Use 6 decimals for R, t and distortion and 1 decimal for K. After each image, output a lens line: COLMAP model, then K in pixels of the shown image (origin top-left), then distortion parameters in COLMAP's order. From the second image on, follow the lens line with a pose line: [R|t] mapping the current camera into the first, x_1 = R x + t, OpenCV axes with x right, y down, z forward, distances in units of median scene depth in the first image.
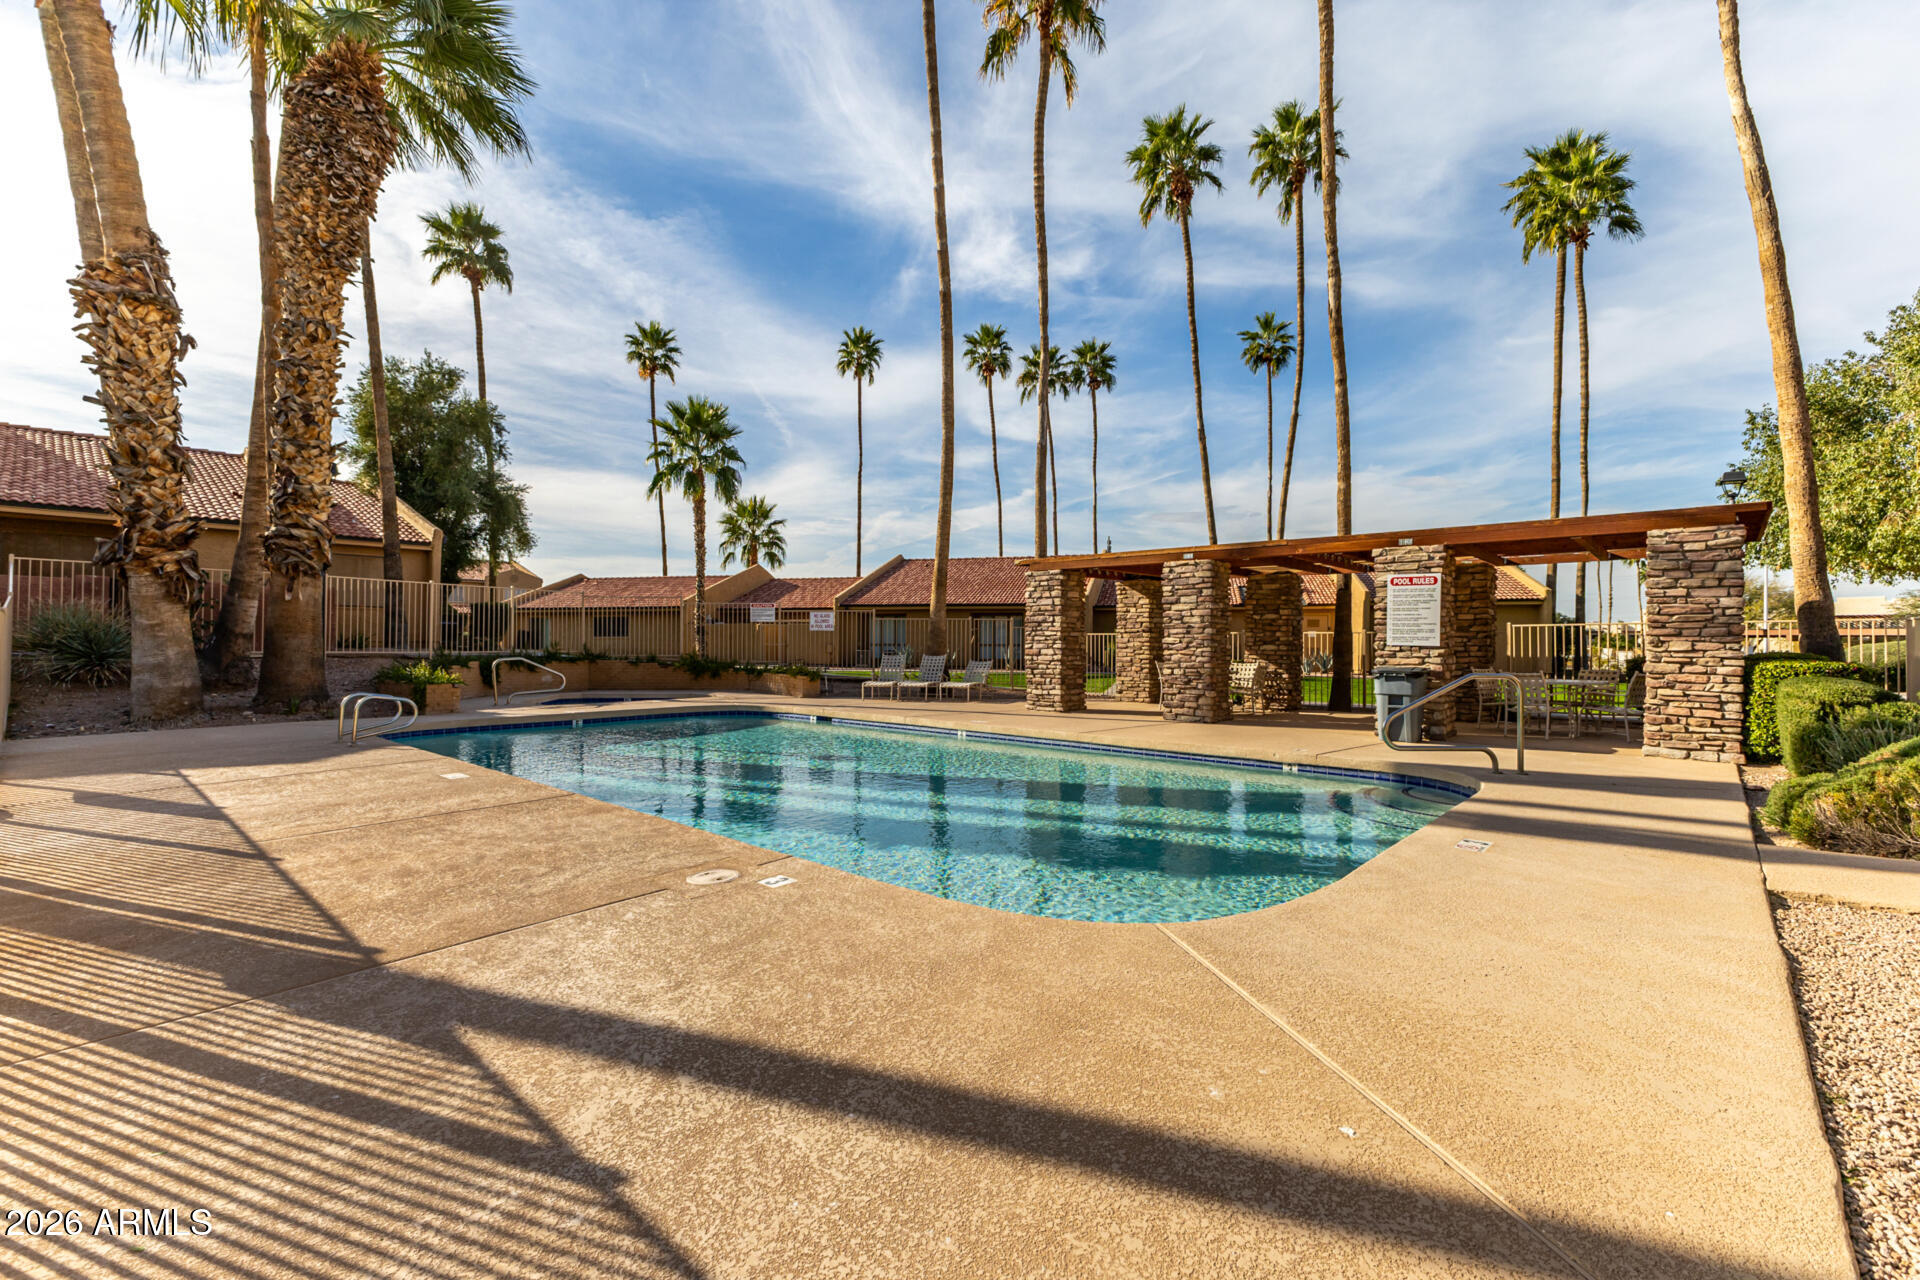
lens RADIAL K [[838.0, 0, 952.5], [0, 838.0, 640.5], [0, 0, 1]] dist [0.003072, 0.000187]
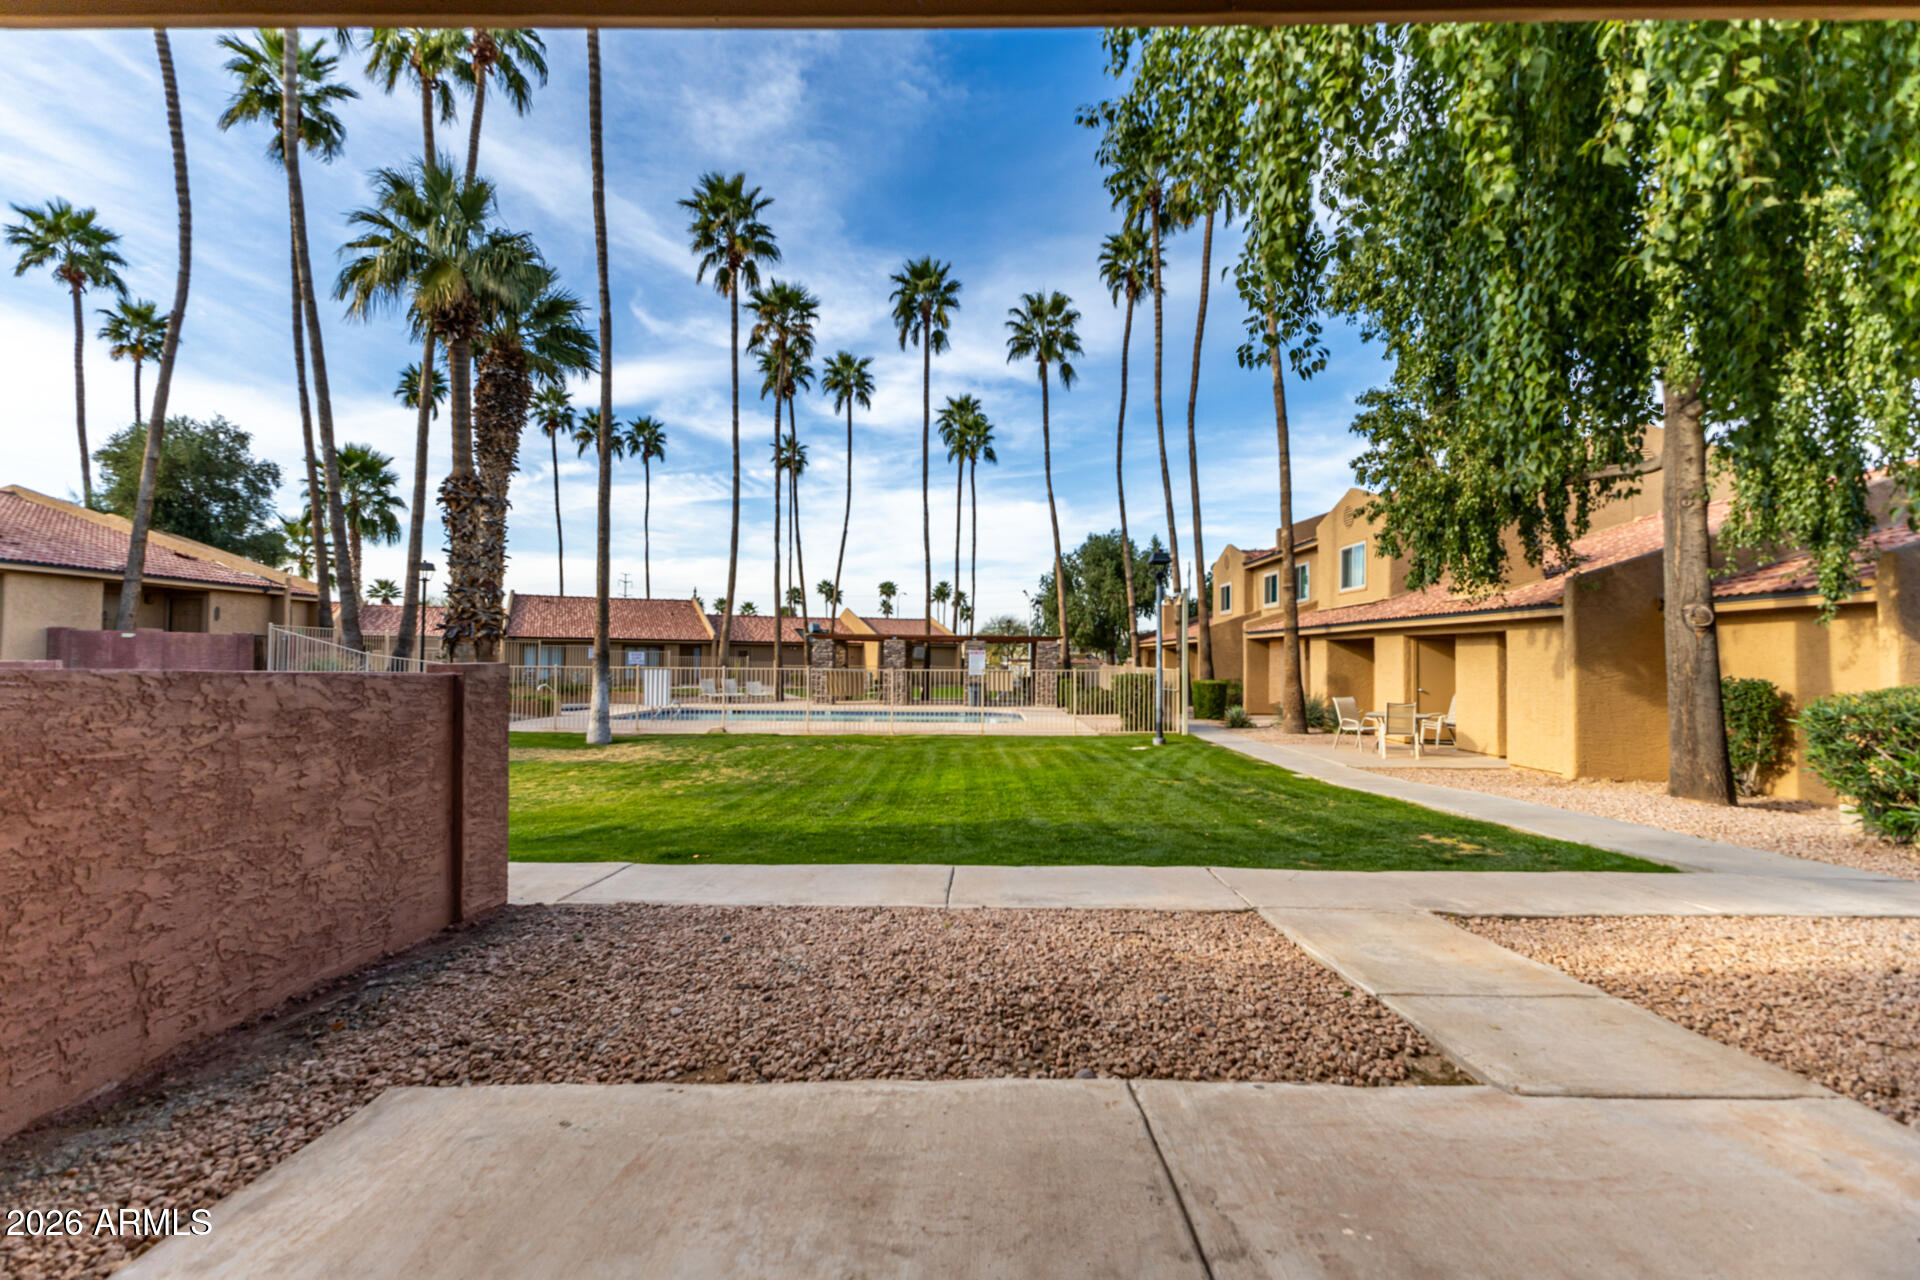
lens RADIAL K [[838.0, 0, 961.0], [0, 838.0, 648.4], [0, 0, 1]] dist [0.003072, 0.000187]
pose [[0.759505, 0.010097, 0.650423, -0.283304], [-0.007584, 0.999949, -0.006666, -0.012801], [-0.650457, 0.000130, 0.759543, -0.243146]]
